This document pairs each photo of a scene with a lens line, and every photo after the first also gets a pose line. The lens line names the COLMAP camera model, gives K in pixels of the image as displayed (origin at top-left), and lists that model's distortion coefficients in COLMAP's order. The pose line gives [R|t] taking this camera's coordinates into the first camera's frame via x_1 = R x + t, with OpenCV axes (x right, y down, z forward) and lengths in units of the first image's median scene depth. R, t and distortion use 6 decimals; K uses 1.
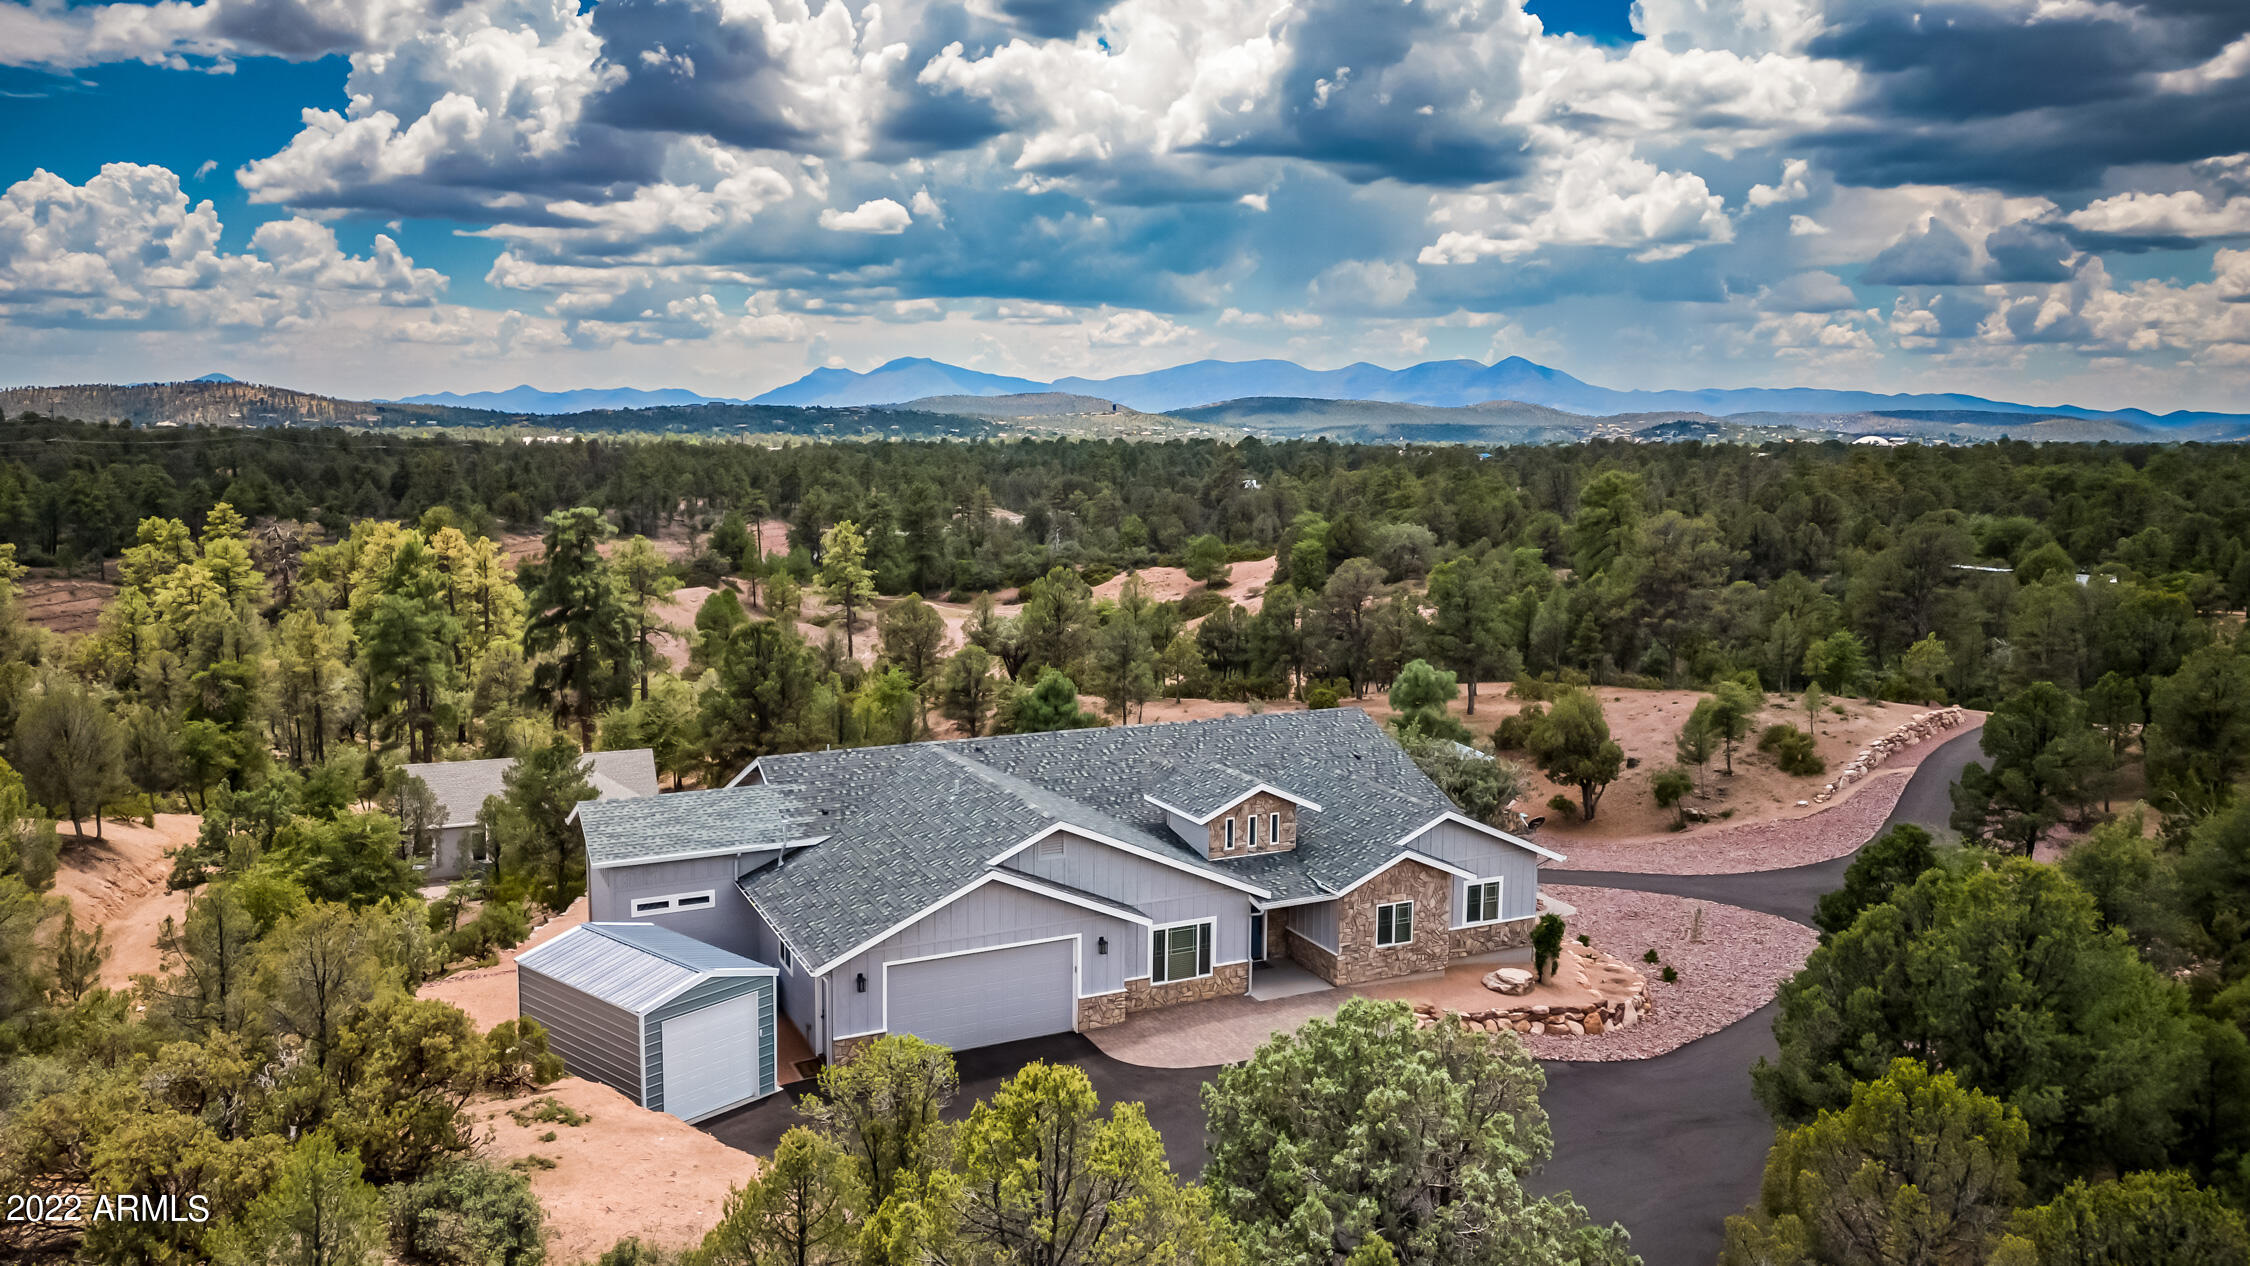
lens RADIAL K [[1586.0, 0, 1125.0], [0, 1586.0, 633.0], [0, 0, 1]] dist [0.095355, -0.105049]
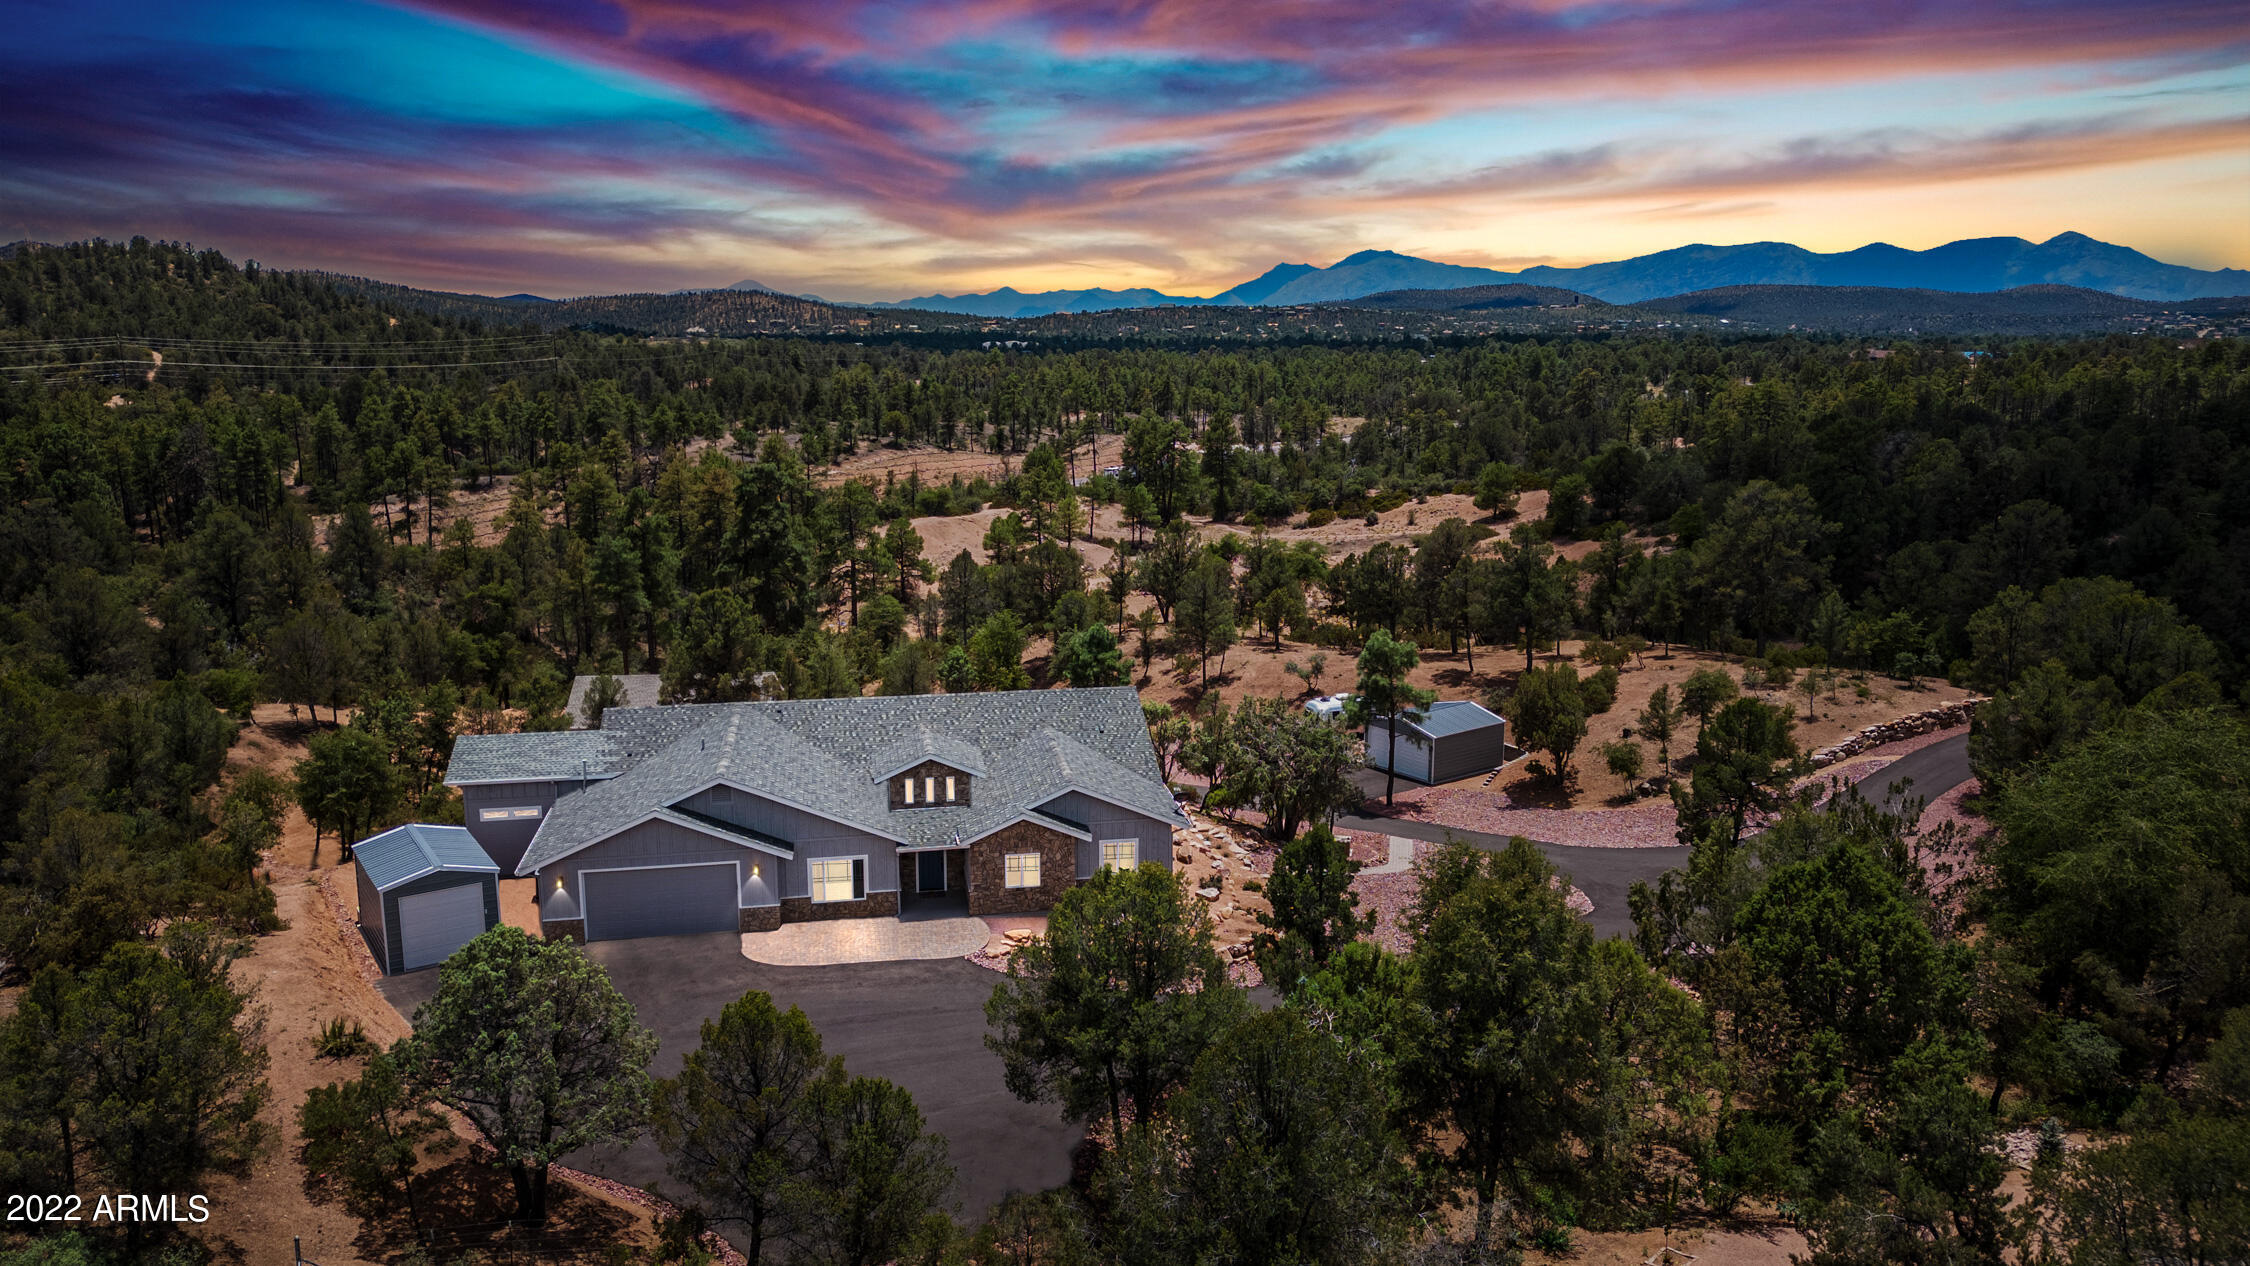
lens RADIAL K [[1586.0, 0, 1125.0], [0, 1586.0, 633.0], [0, 0, 1]] dist [0.095355, -0.105049]
pose [[0.961768, 0.044241, -0.270270, 0.273643], [-0.027080, 0.997392, 0.066898, -0.043342], [0.272525, -0.057022, 0.960458, -0.083401]]
